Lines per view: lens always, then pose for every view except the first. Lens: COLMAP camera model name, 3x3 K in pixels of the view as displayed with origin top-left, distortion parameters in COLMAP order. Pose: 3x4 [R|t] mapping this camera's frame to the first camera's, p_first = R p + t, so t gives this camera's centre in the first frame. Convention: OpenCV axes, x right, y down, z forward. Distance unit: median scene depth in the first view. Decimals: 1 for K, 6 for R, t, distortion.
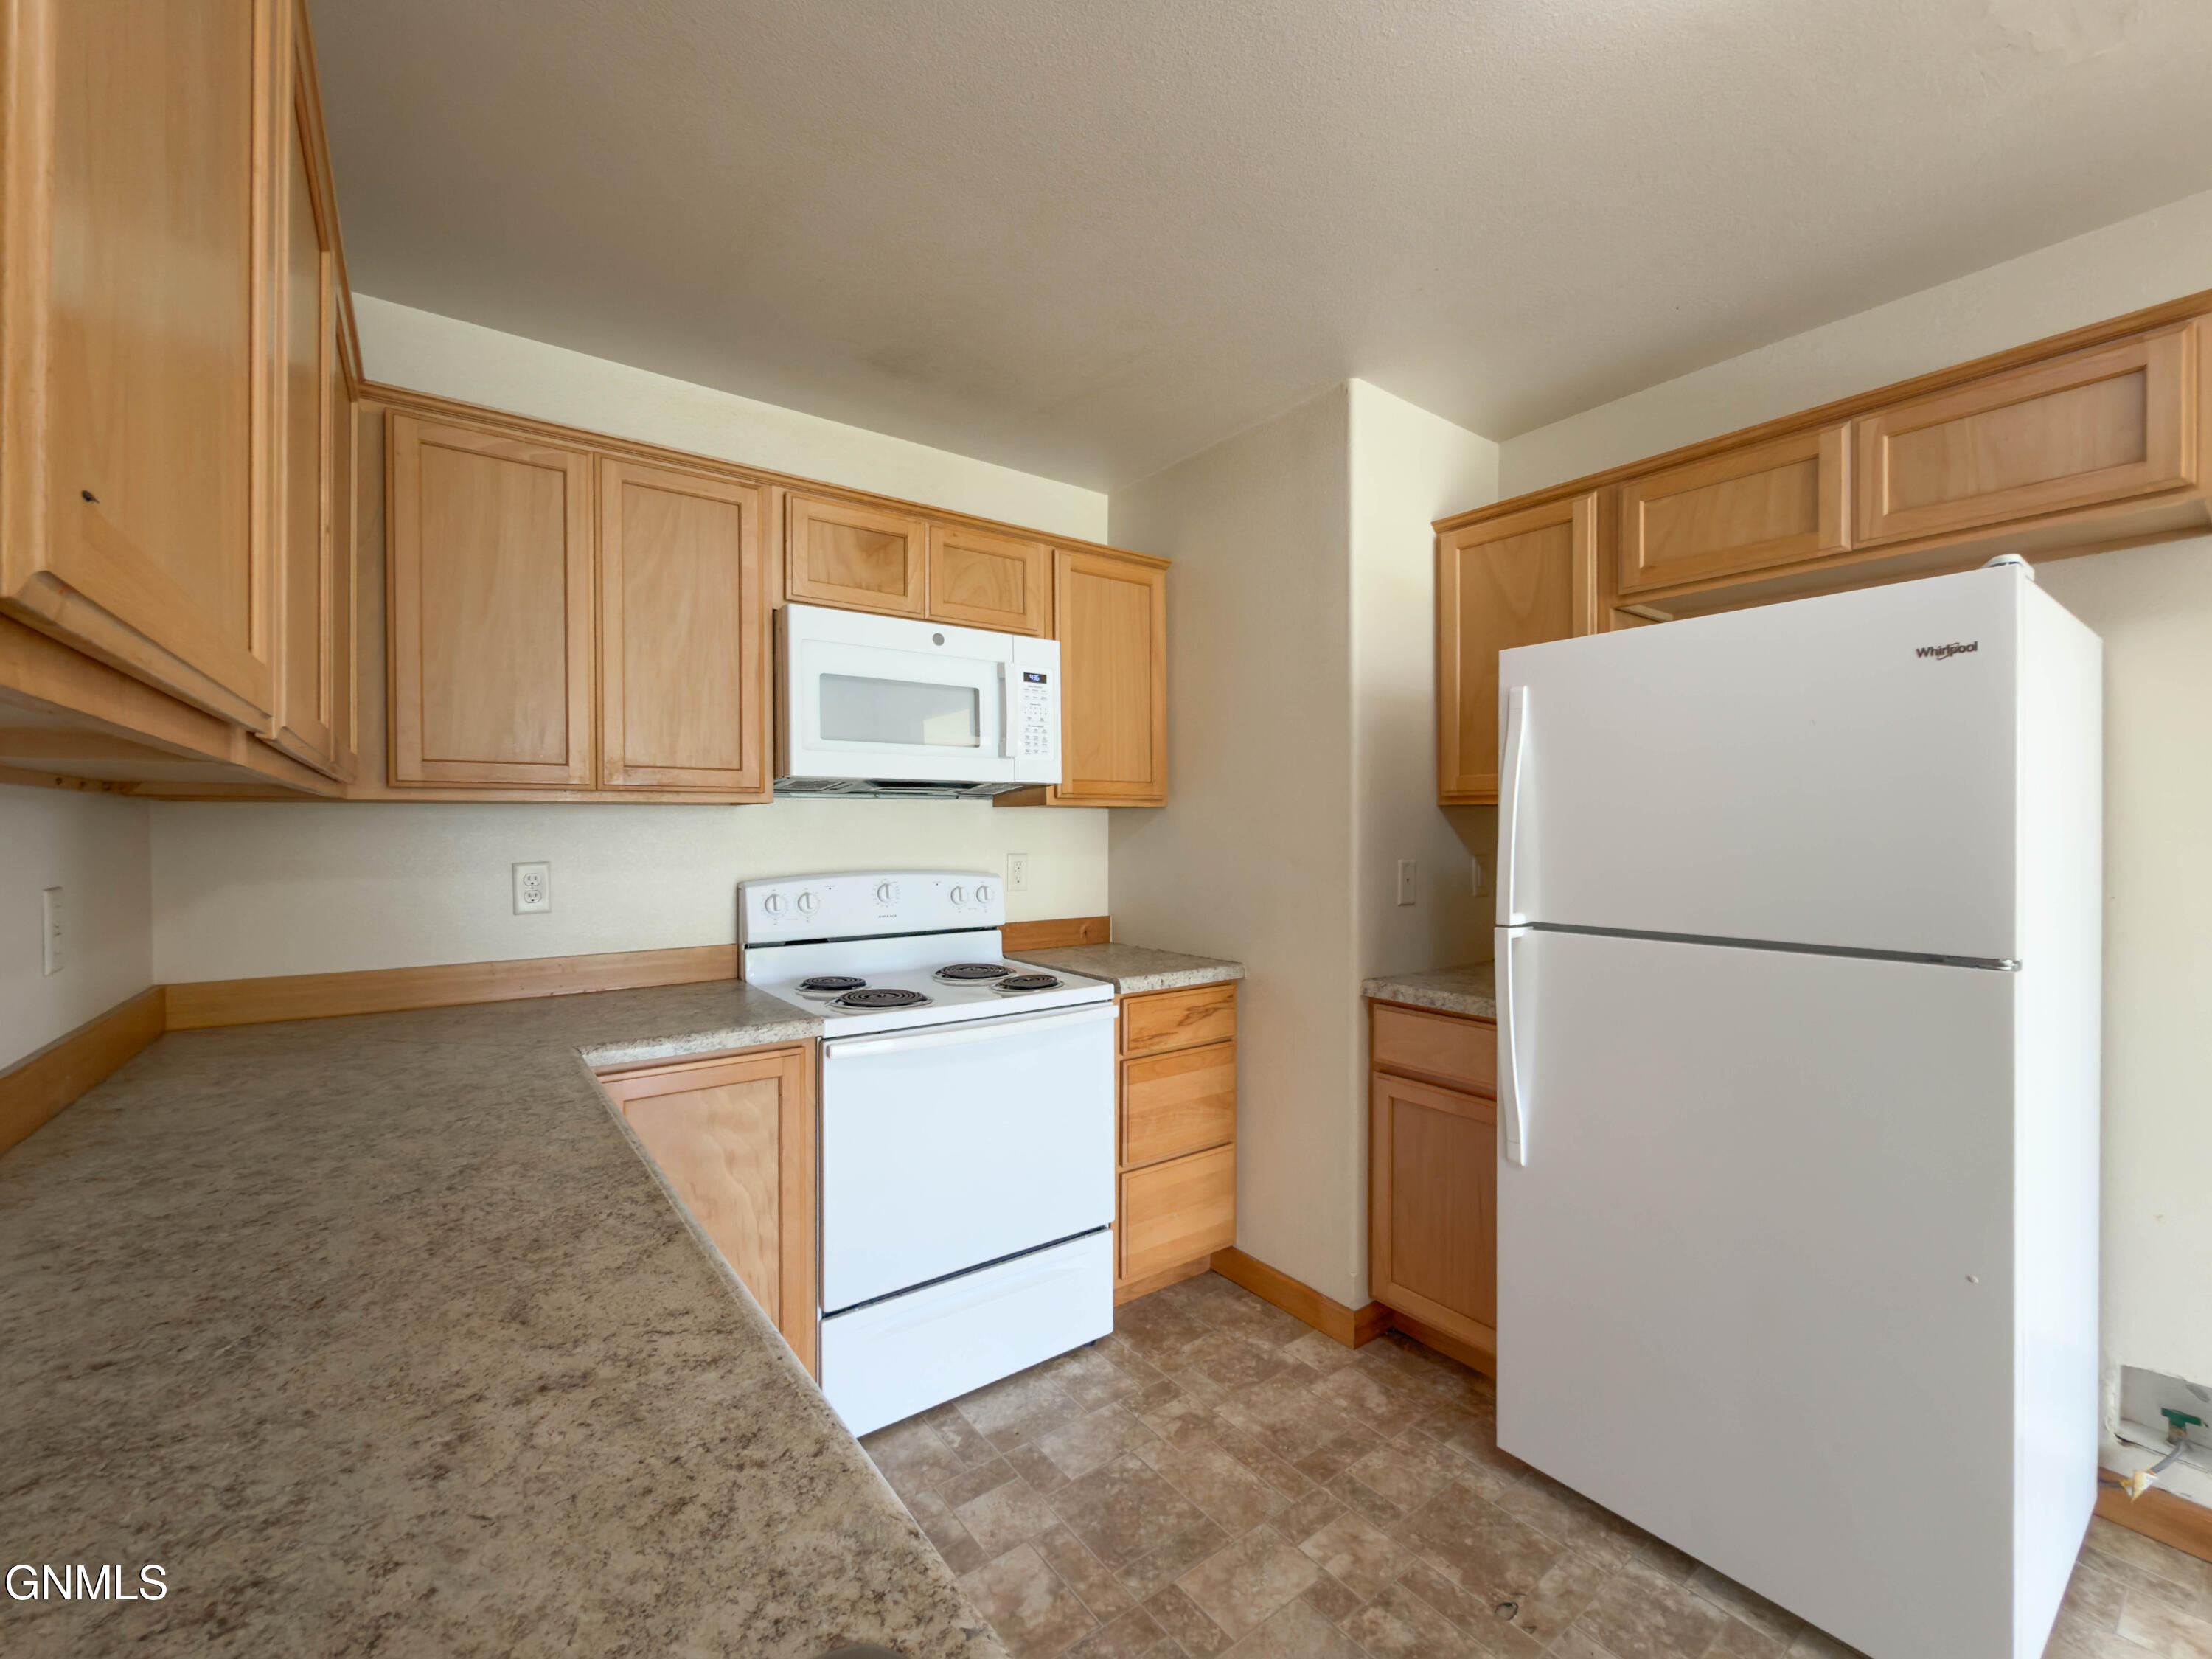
lens RADIAL K [[900.3, 0, 1080.4], [0, 900.3, 829.2], [0, 0, 1]] dist [-0.002329, -0.000062]
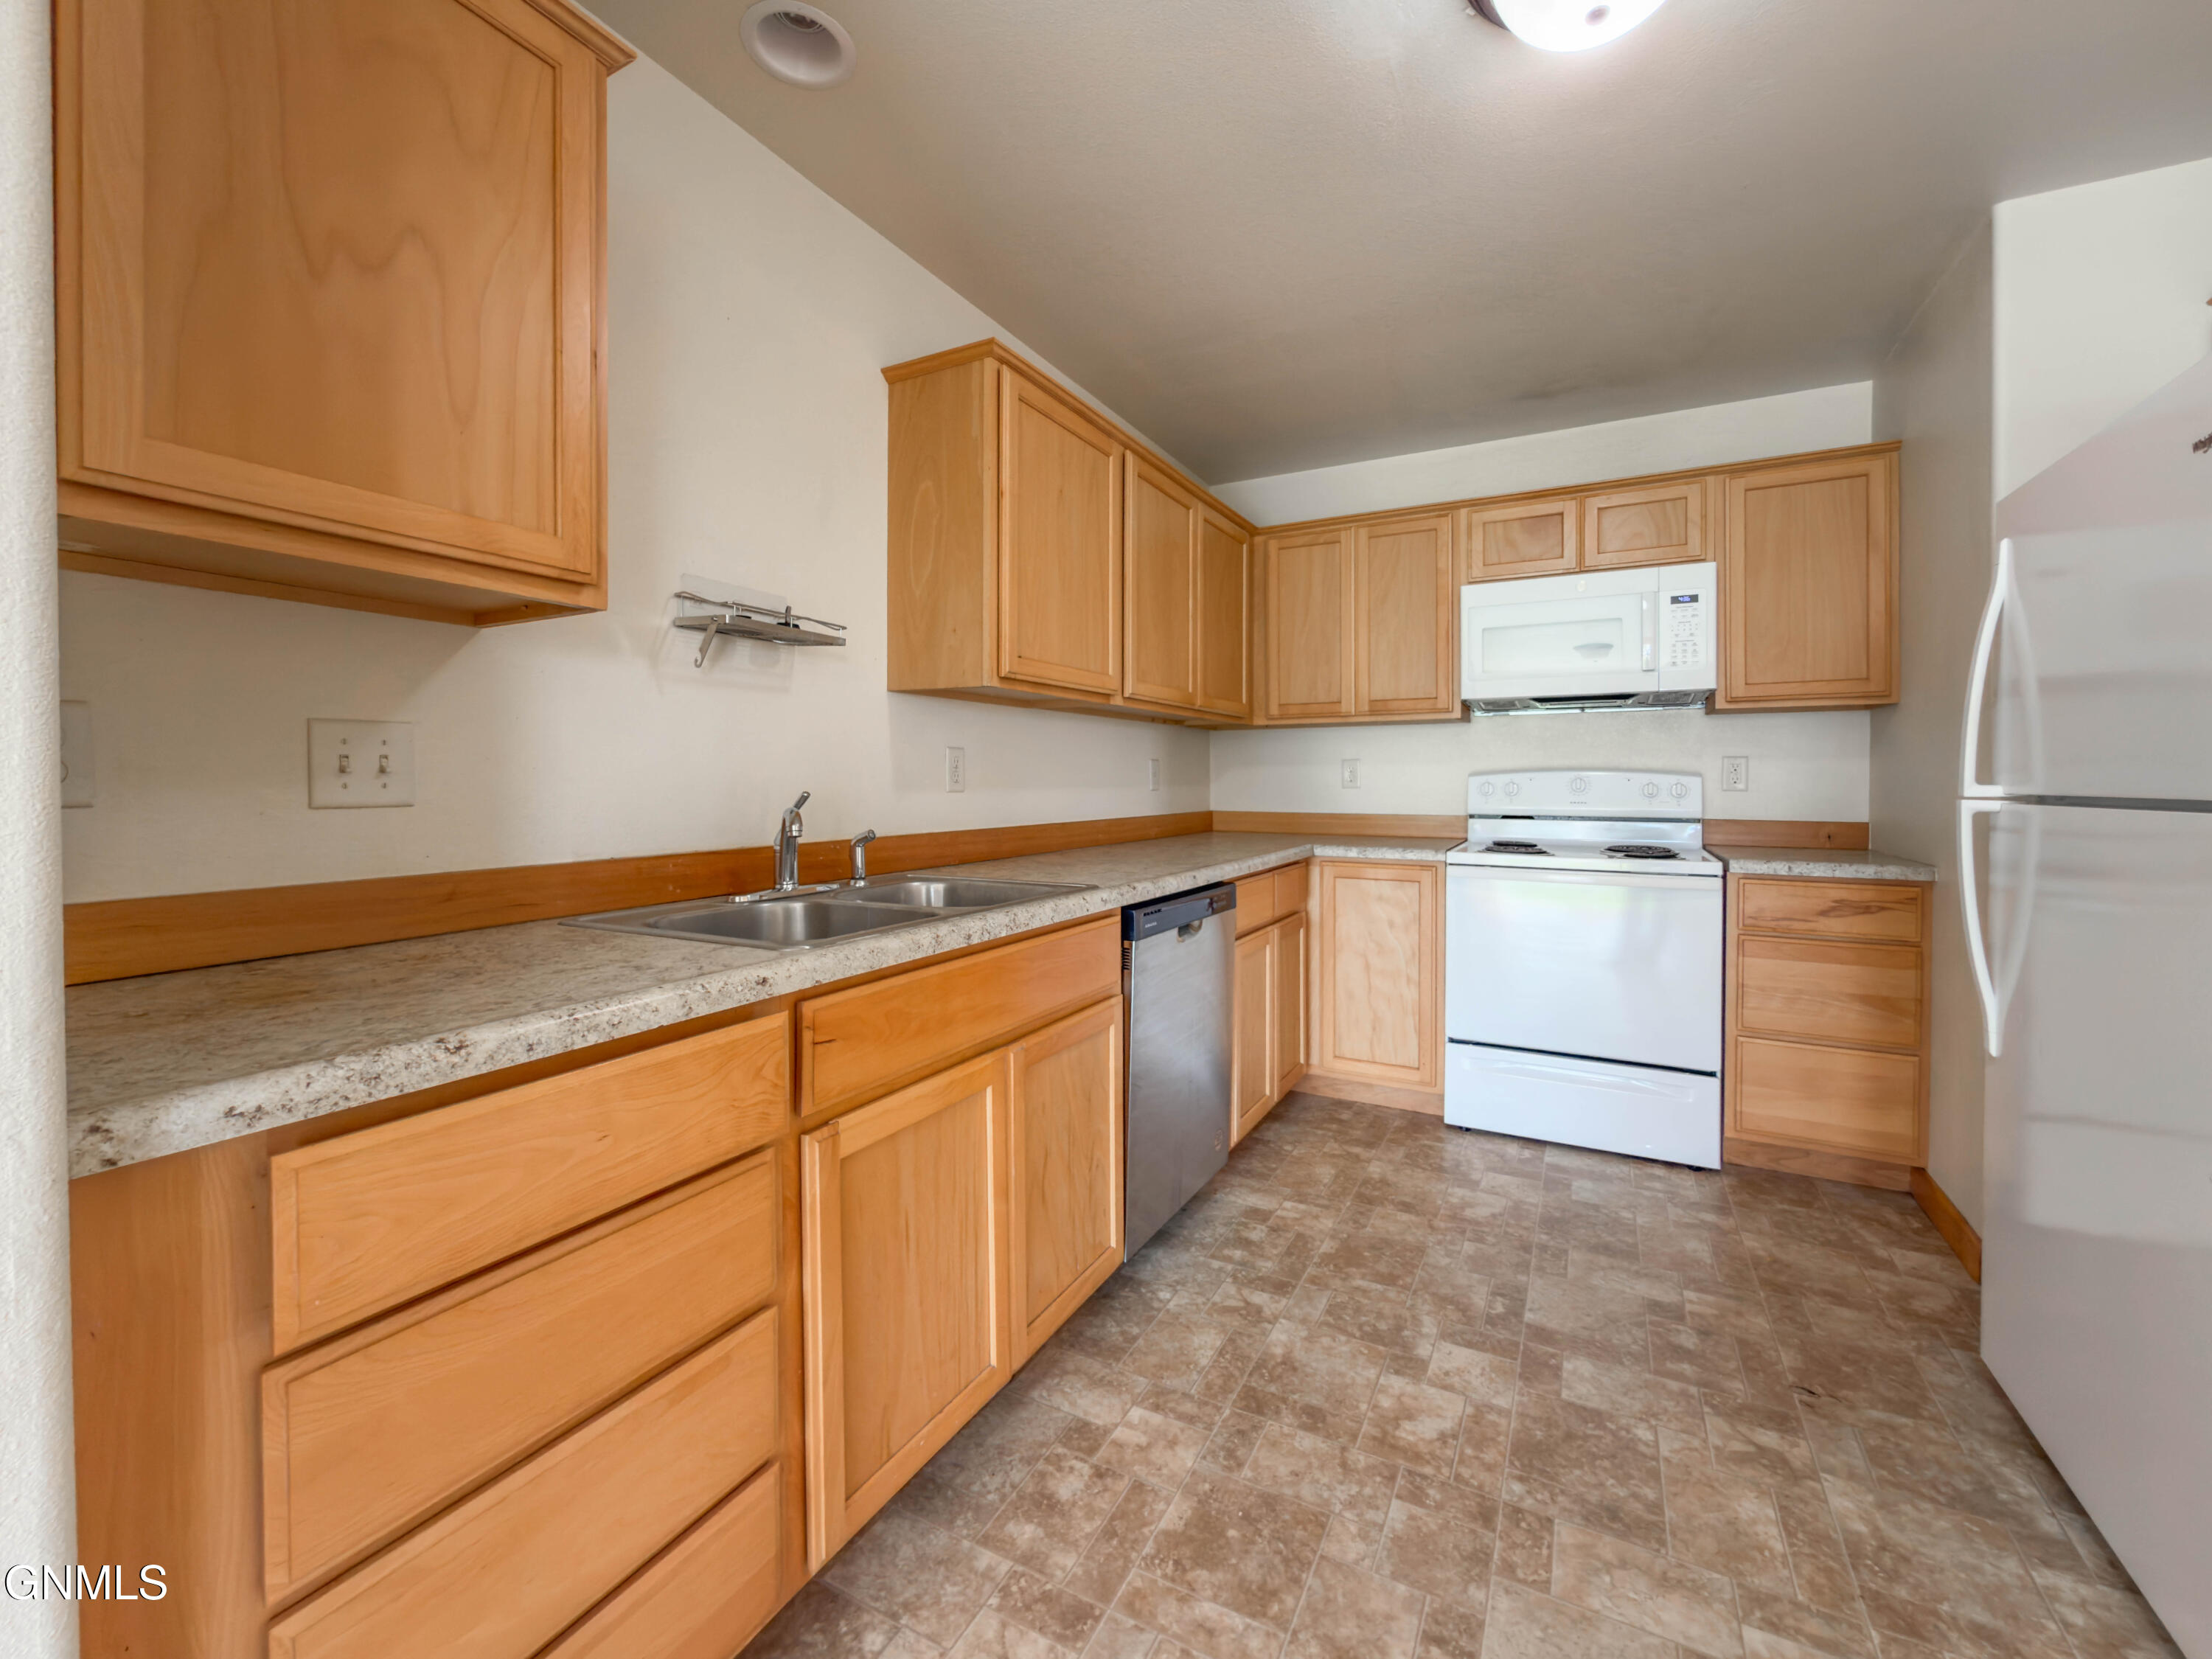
lens RADIAL K [[913.4, 0, 1157.2], [0, 913.4, 784.3], [0, 0, 1]] dist [-0.000290, -0.000127]
pose [[0.469775, 0.005852, -0.882767, 0.754921], [-0.000883, 0.999981, 0.006159, 0.071517], [0.882786, -0.002114, 0.469771, -0.171468]]
